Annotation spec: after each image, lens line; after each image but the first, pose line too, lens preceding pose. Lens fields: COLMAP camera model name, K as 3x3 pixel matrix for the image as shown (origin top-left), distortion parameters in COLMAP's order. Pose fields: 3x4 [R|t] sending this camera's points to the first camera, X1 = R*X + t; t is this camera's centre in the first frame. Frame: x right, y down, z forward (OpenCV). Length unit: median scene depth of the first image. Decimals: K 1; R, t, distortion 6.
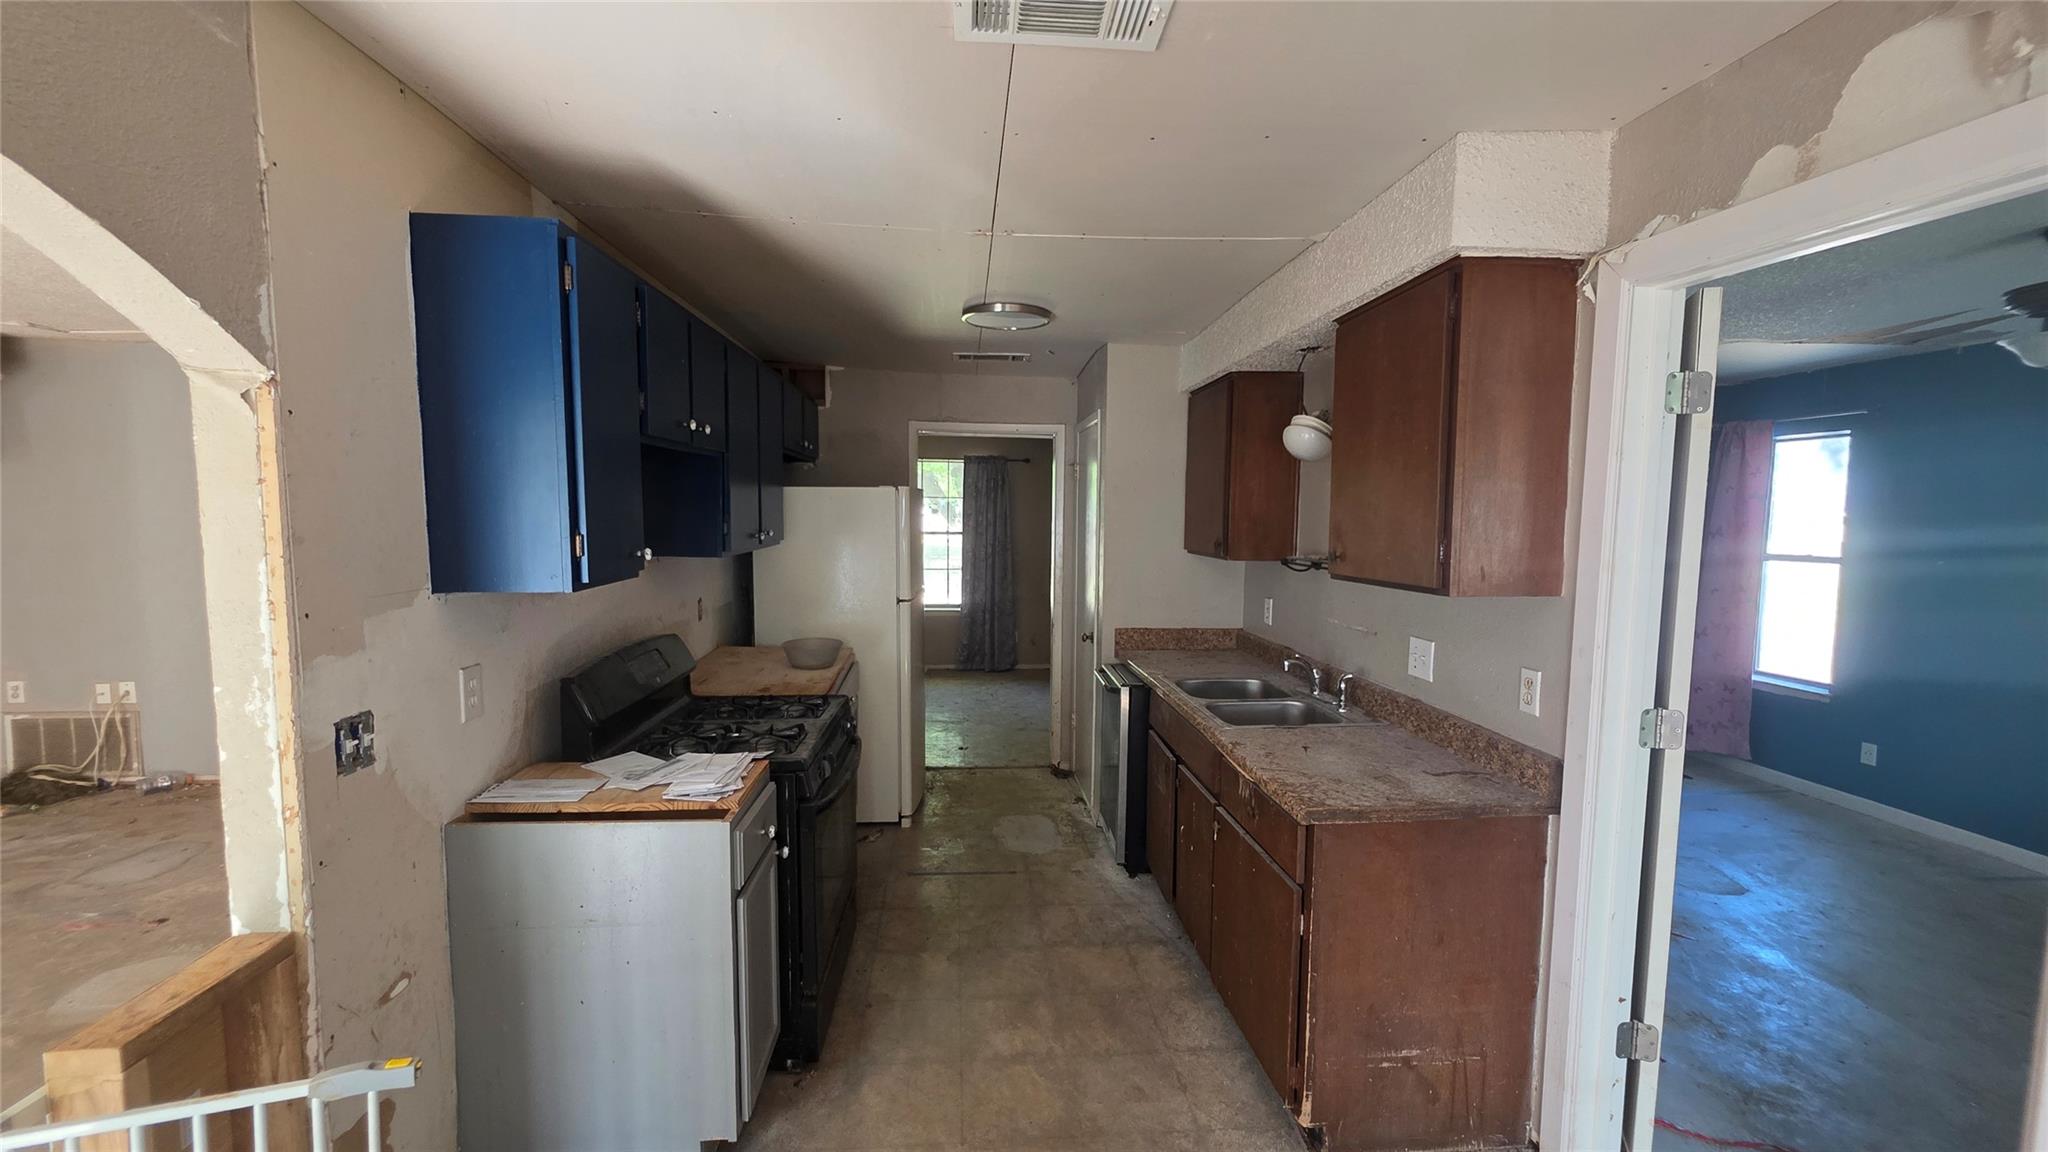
lens RADIAL K [[819.8, 0, 1024.4], [0, 819.8, 577.6], [0, 0, 1]] dist [-0.000122, -0.000010]
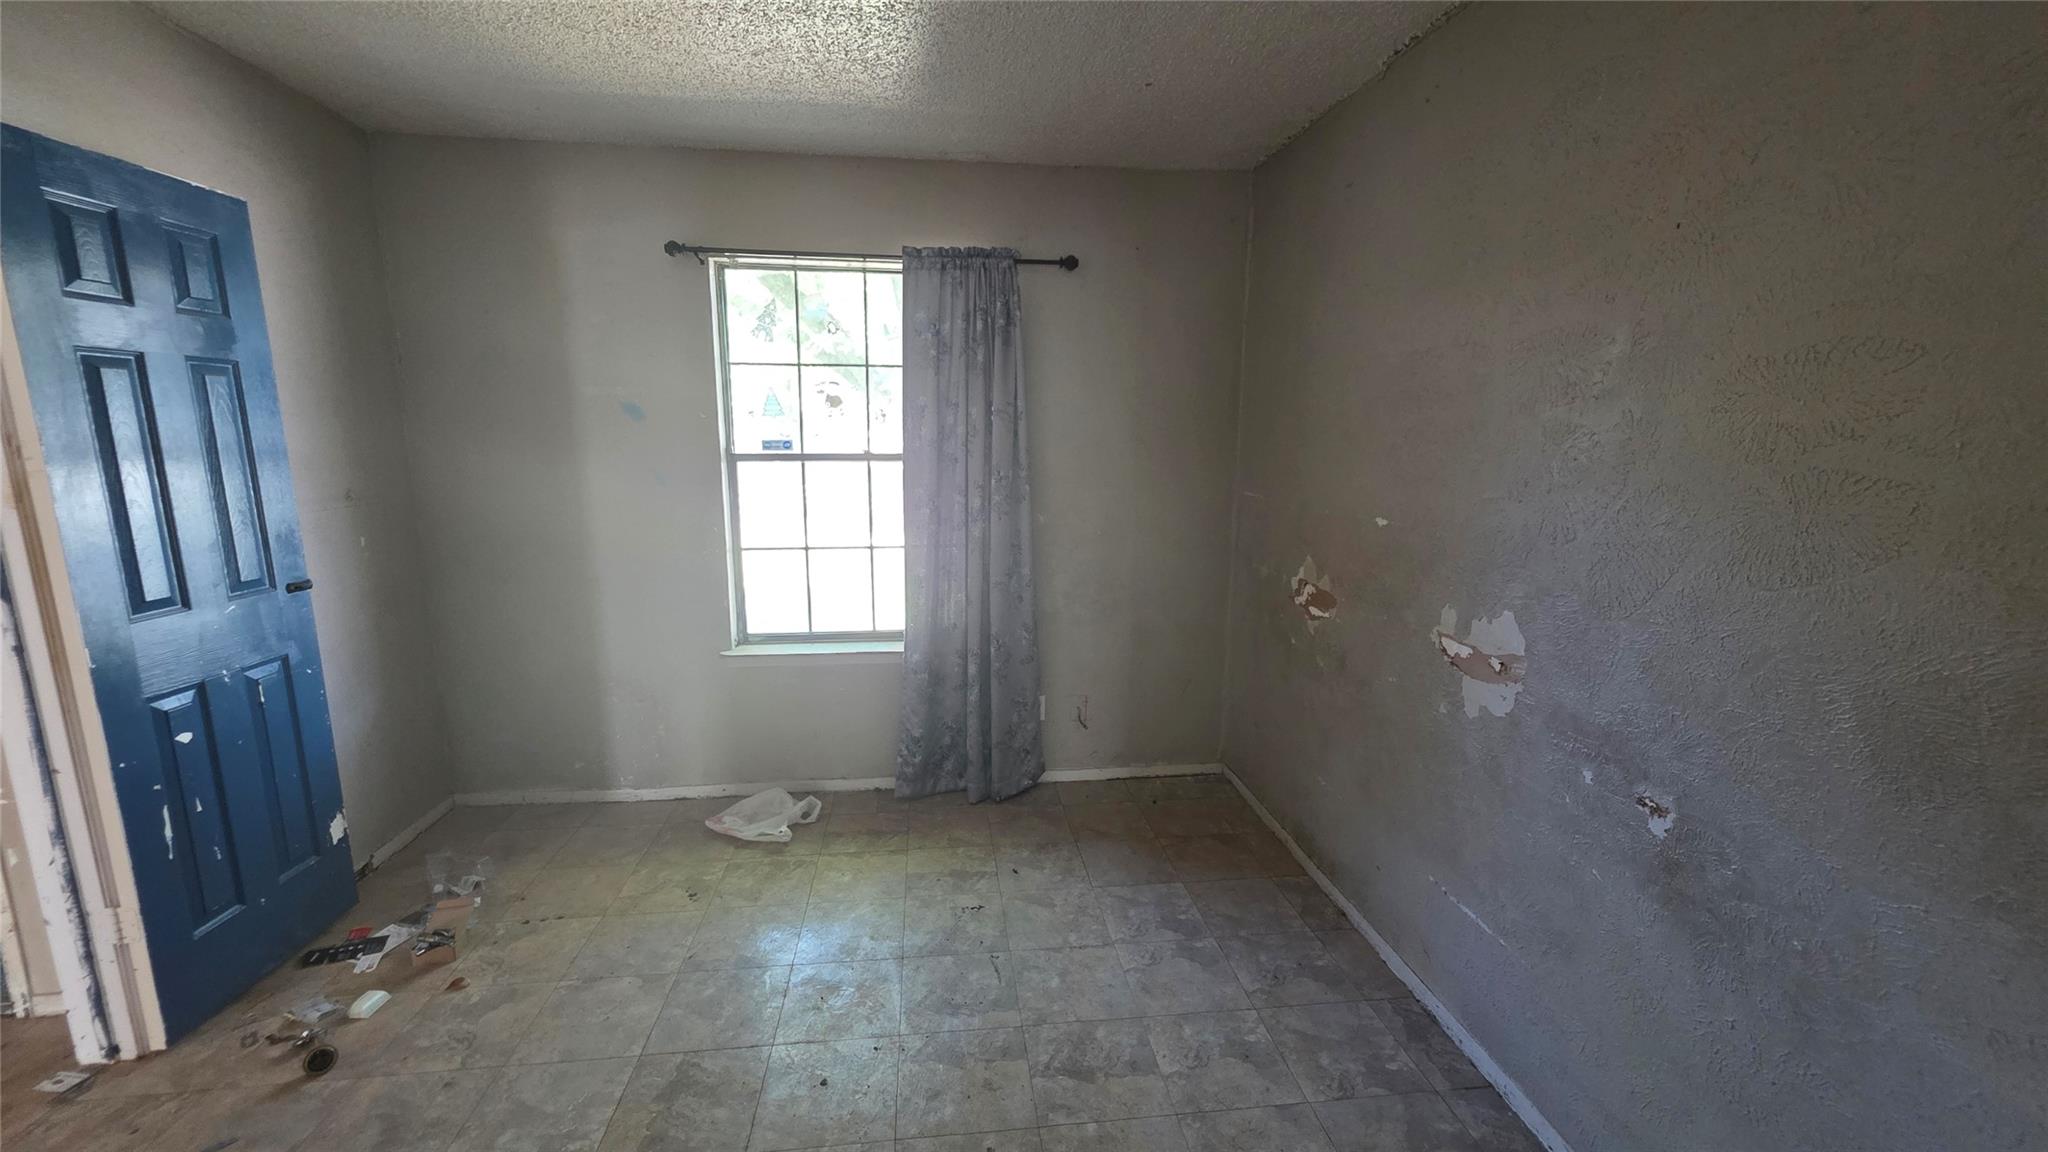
lens RADIAL K [[819.8, 0, 1020.2], [0, 819.8, 580.7], [0, 0, 1]] dist [-0.000122, -0.000010]
pose [[0.998722, -0.016050, 0.047916, -0.040129], [0.010880, 0.994278, 0.106265, -0.036785], [-0.049348, -0.105608, 0.993183, 0.606447]]
